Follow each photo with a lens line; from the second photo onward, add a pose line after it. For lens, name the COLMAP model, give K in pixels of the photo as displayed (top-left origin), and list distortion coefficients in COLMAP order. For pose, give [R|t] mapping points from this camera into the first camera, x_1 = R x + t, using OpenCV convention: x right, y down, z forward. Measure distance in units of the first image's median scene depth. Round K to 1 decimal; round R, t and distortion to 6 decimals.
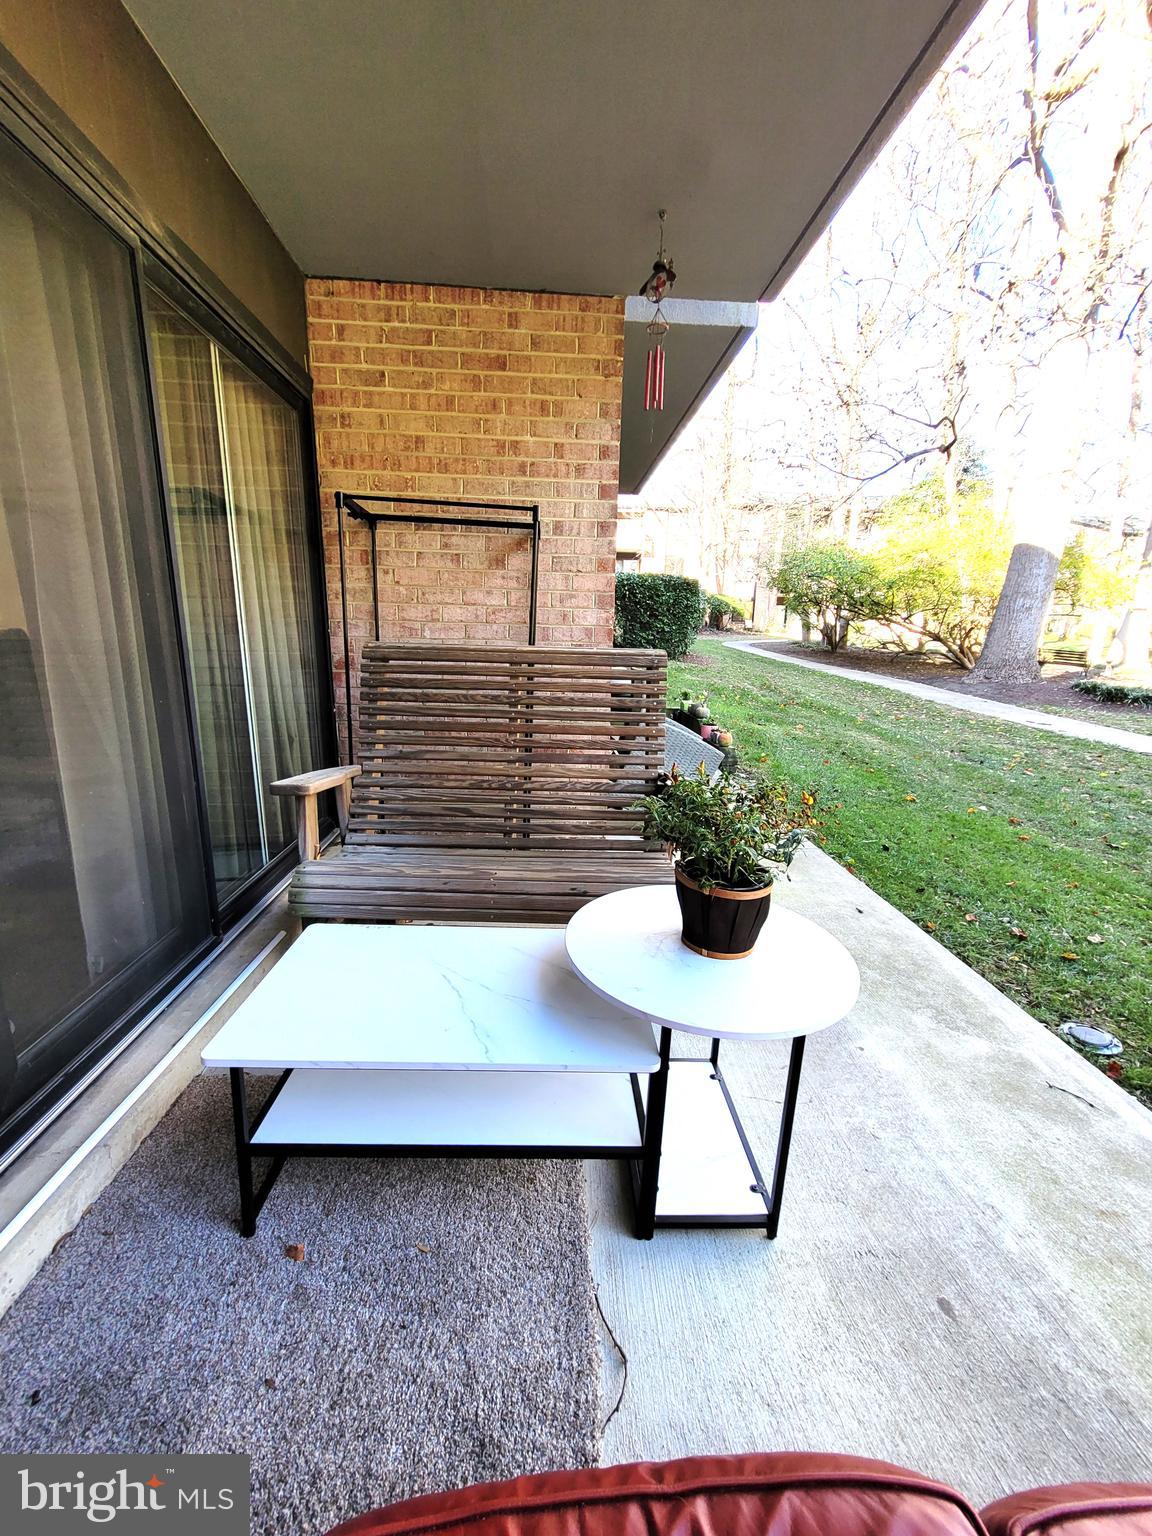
lens RADIAL K [[601.7, 0, 560.0], [0, 601.7, 774.0], [0, 0, 1]] dist [0.002363, 0.002390]
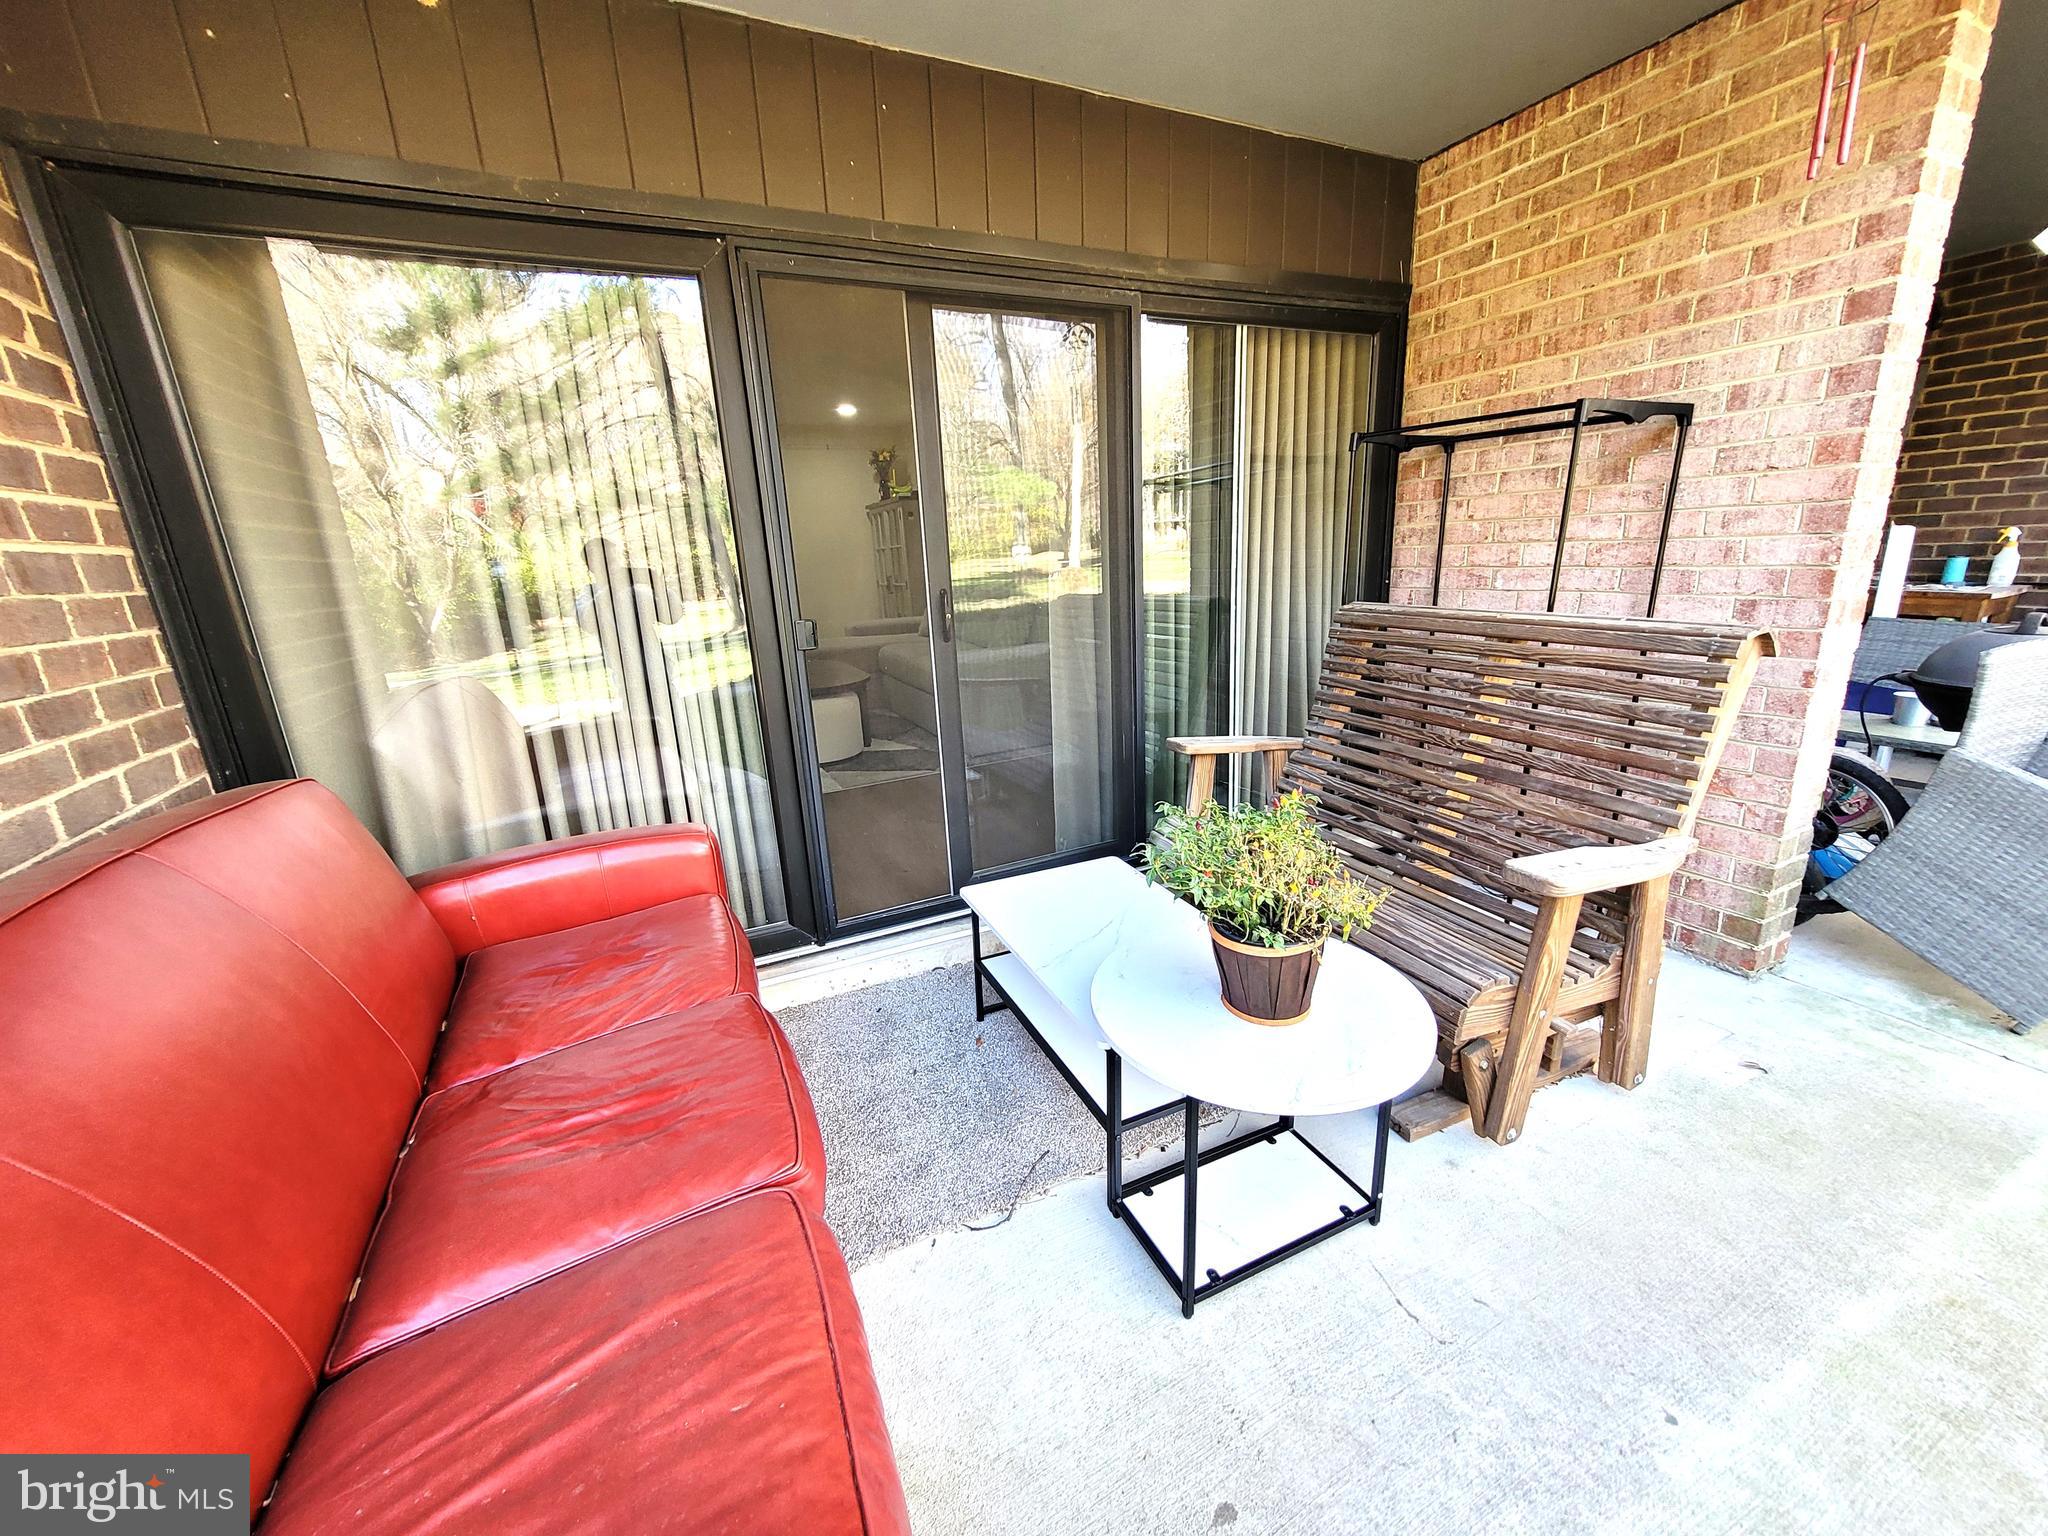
lens RADIAL K [[802.3, 0, 1031.3], [0, 802.3, 769.2], [0, 0, 1]] dist [0.002363, 0.002390]
pose [[0.394951, 0.201680, -0.896292, 0.509252], [-0.152260, 0.976484, 0.152631, -0.078283], [0.905997, 0.076187, 0.416371, 0.094798]]
